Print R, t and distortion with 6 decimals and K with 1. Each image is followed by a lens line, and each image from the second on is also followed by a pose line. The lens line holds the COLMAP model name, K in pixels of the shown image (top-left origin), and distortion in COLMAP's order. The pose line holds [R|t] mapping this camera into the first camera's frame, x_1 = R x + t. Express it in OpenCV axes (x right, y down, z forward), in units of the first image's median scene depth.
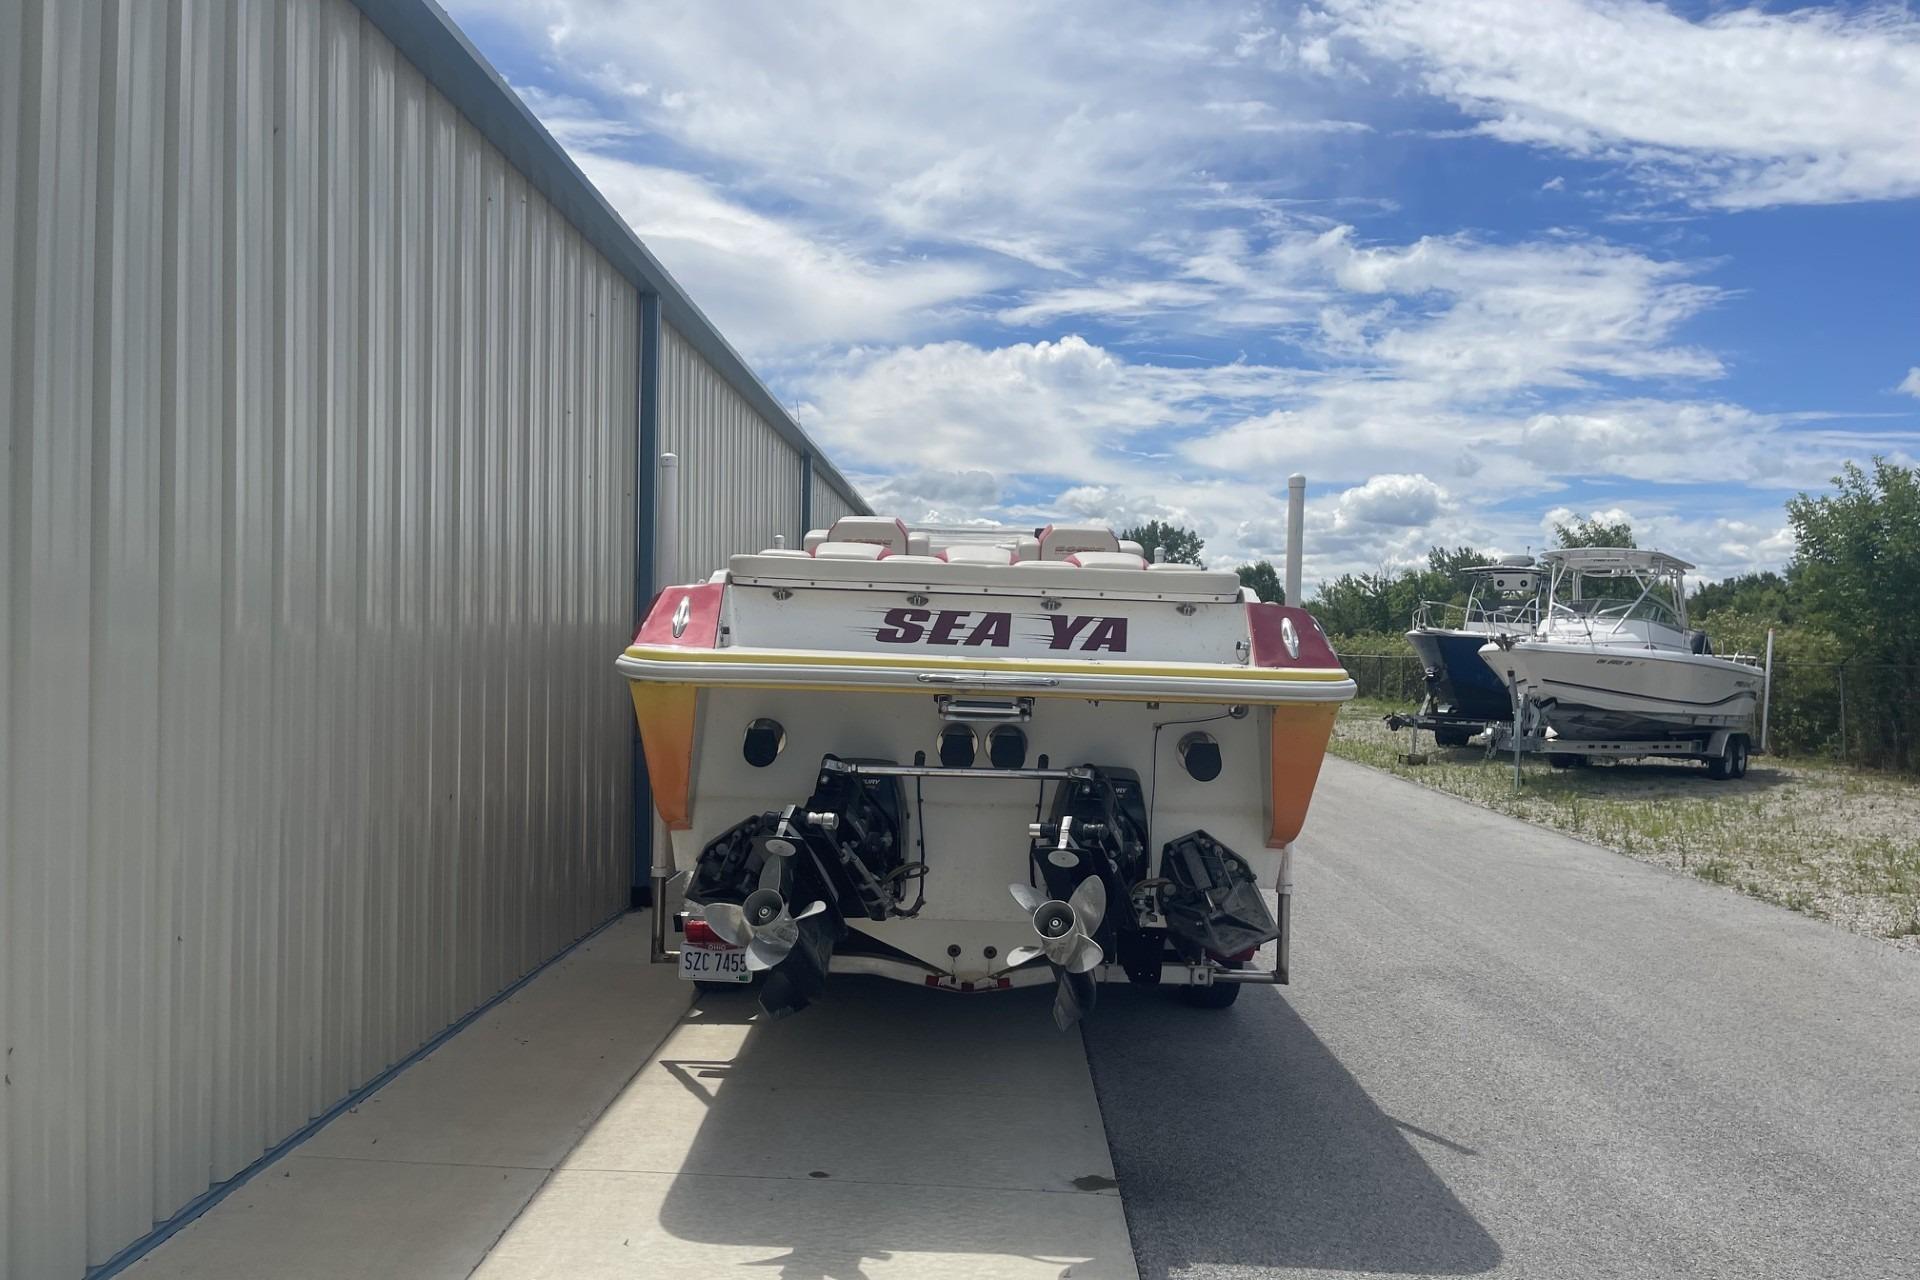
lens RADIAL K [[1467.2, 0, 971.7], [0, 1467.2, 651.8], [0, 0, 1]] dist [0.078504, -0.110730]
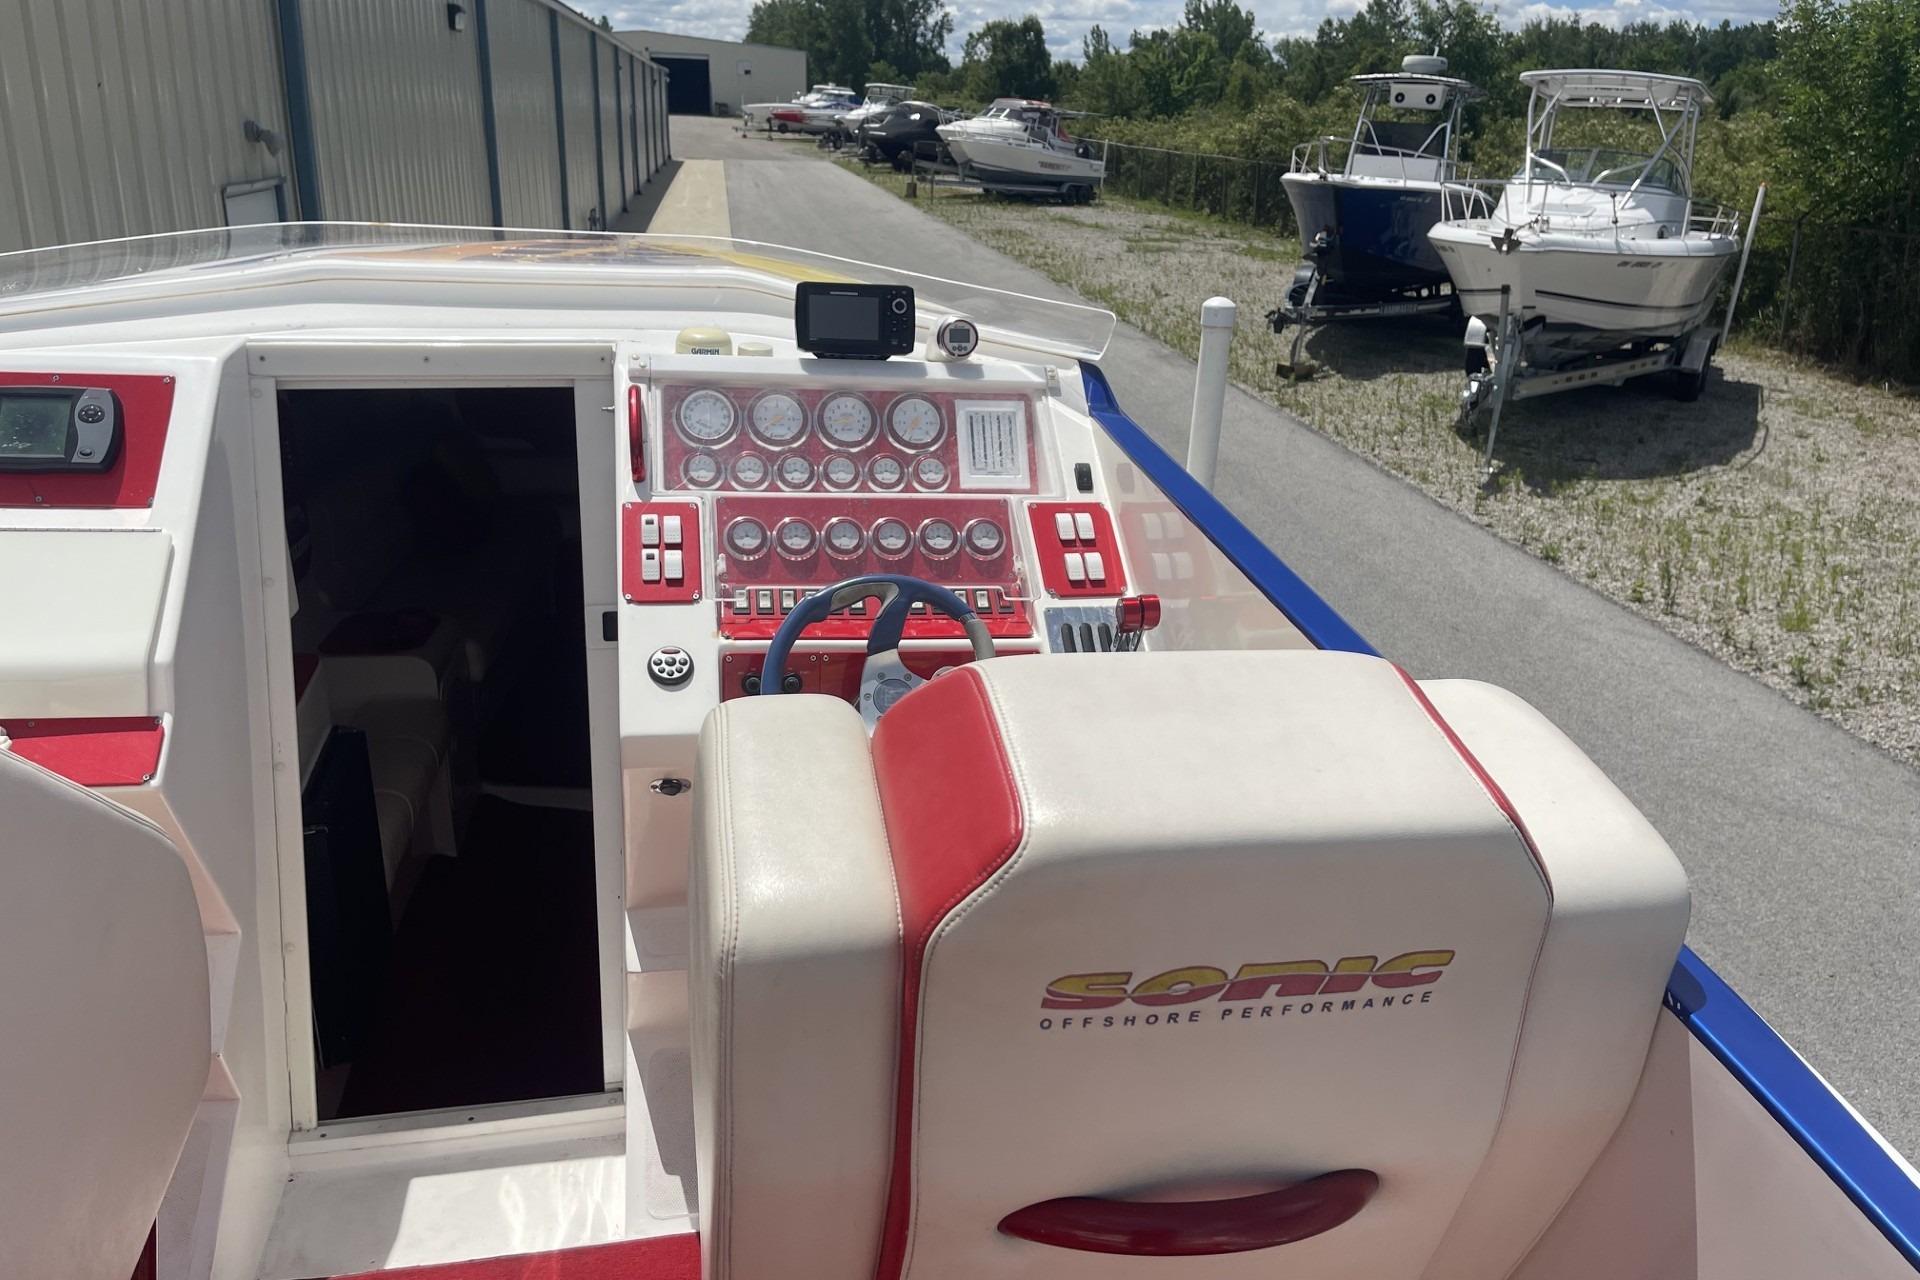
lens RADIAL K [[1467.2, 0, 971.7], [0, 1467.2, 651.8], [0, 0, 1]] dist [0.078504, -0.110730]
pose [[0.984457, -0.042398, 0.170432, 0.009680], [-0.019377, 0.938278, 0.345340, -0.045160], [-0.174554, -0.343275, 0.922872, 0.300017]]
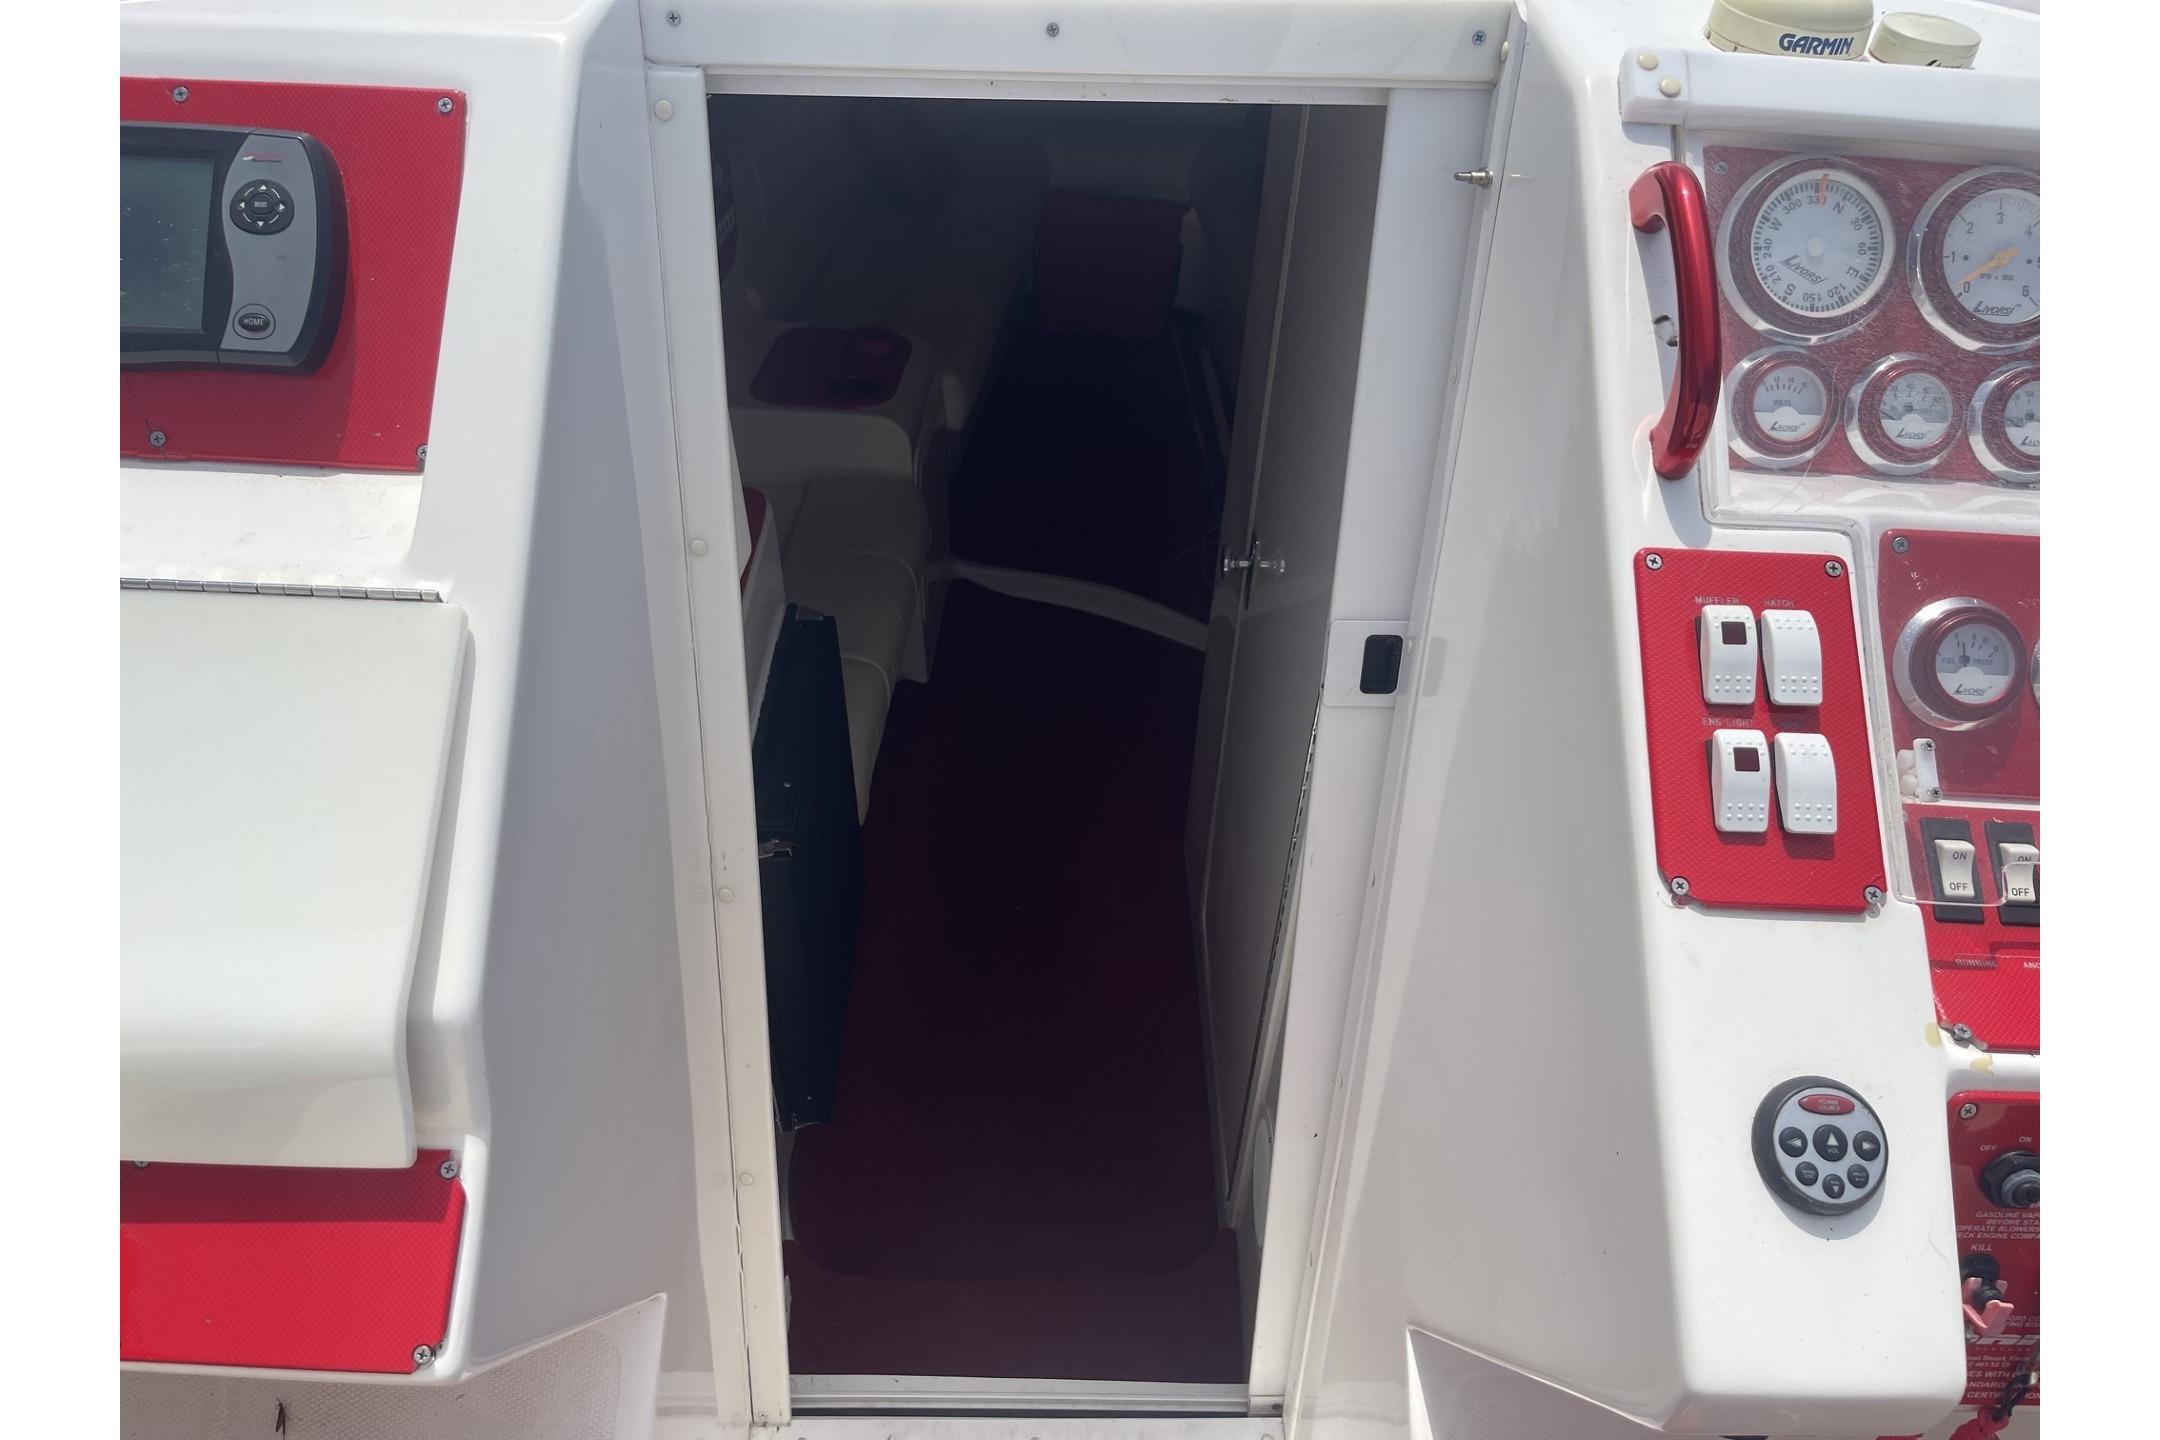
lens RADIAL K [[1481.9, 0, 1068.7], [0, 1481.9, 736.9], [0, 0, 1]] dist [0.062919, -0.100198]
pose [[0.999452, 0.027095, -0.018990, -0.006958], [-0.008958, 0.774103, 0.632996, -0.039178], [0.031851, -0.632479, 0.773922, 0.362308]]
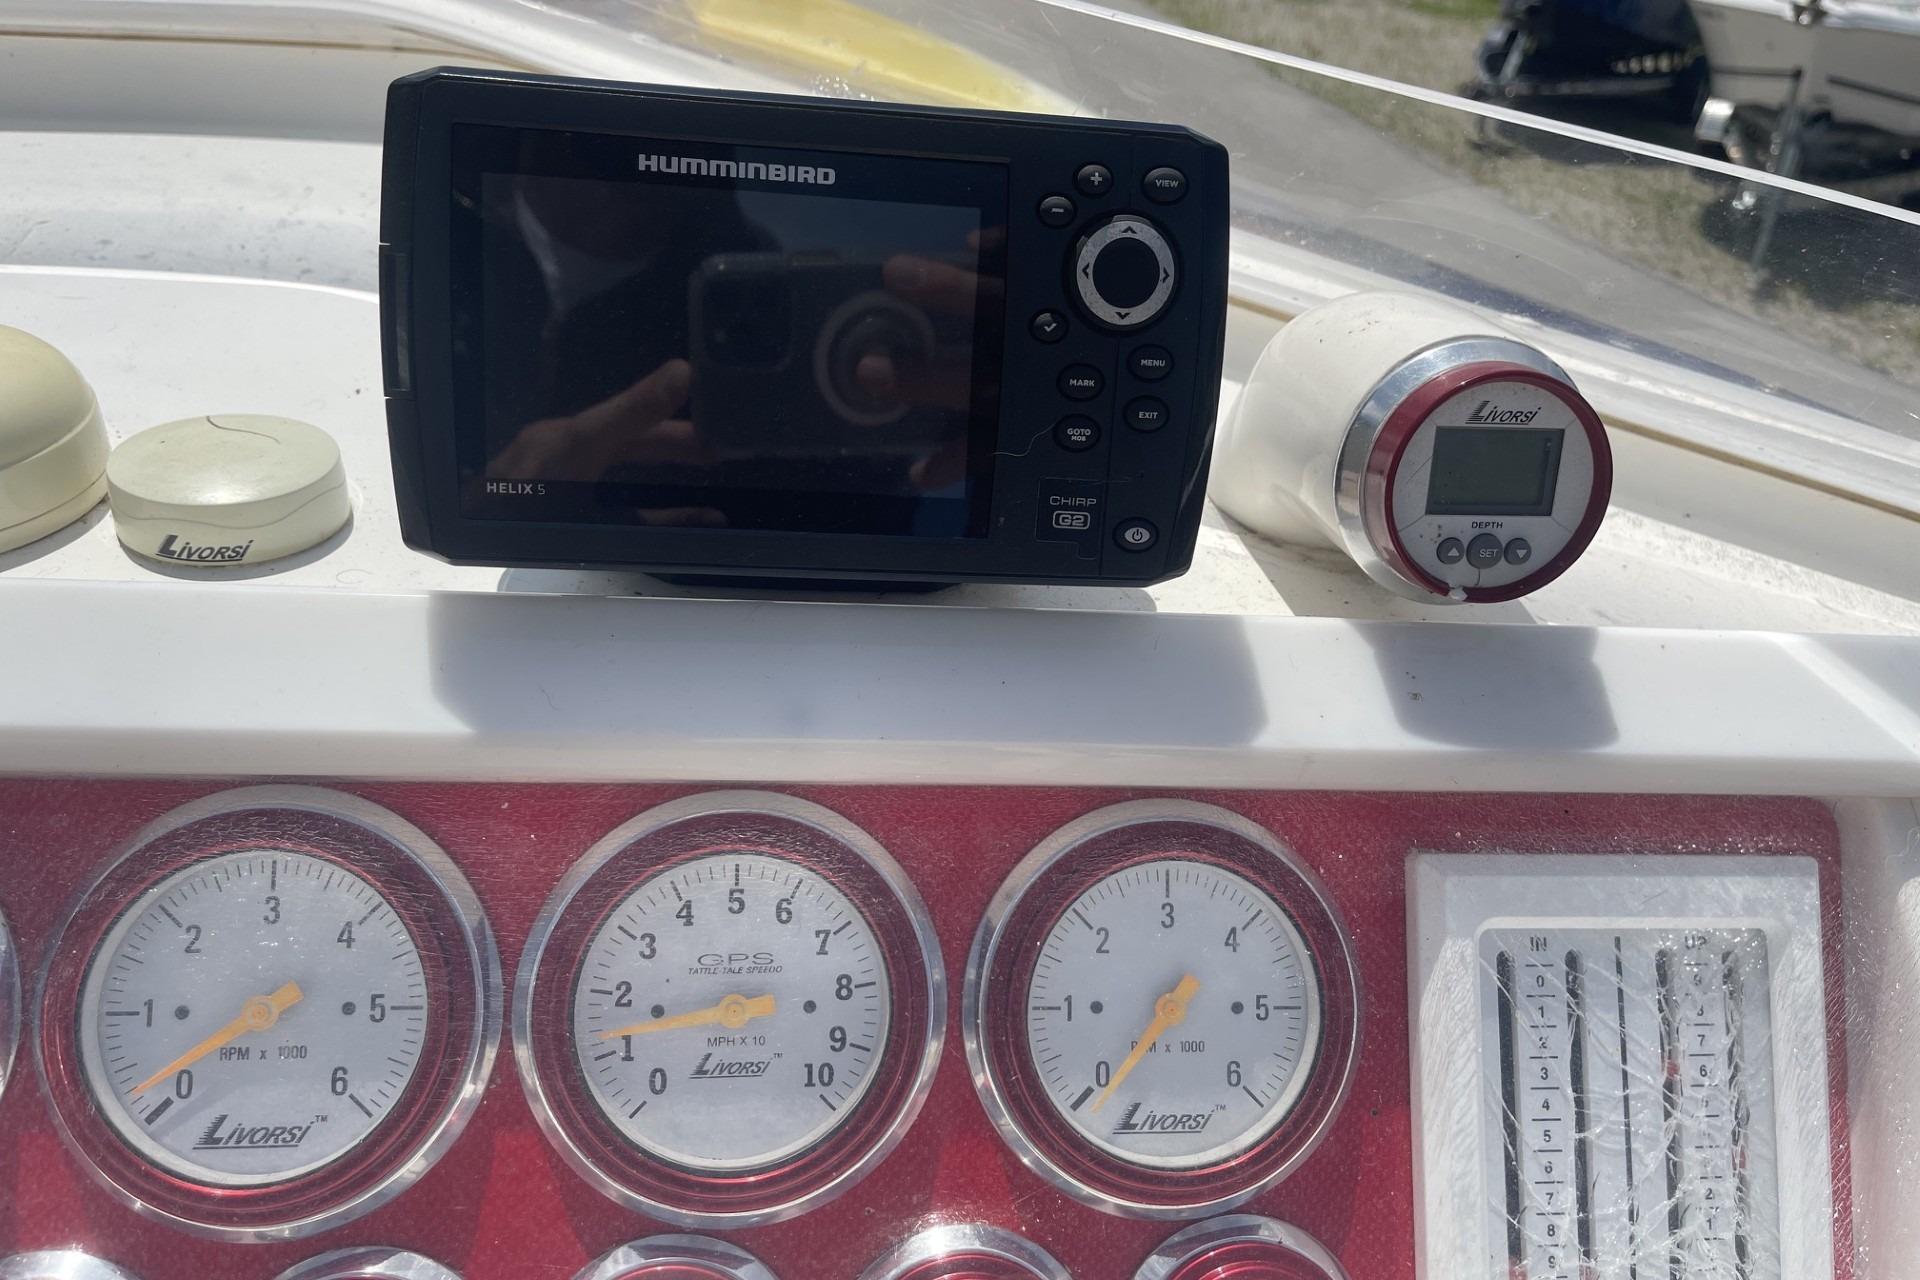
lens RADIAL K [[1467.2, 0, 971.7], [0, 1467.2, 651.8], [0, 0, 1]] dist [0.078504, -0.110730]
pose [[0.993828, -0.002792, 0.110900, 0.019689], [-0.051845, 0.872108, 0.486559, -0.036333], [-0.098075, -0.489306, 0.866580, 0.386108]]
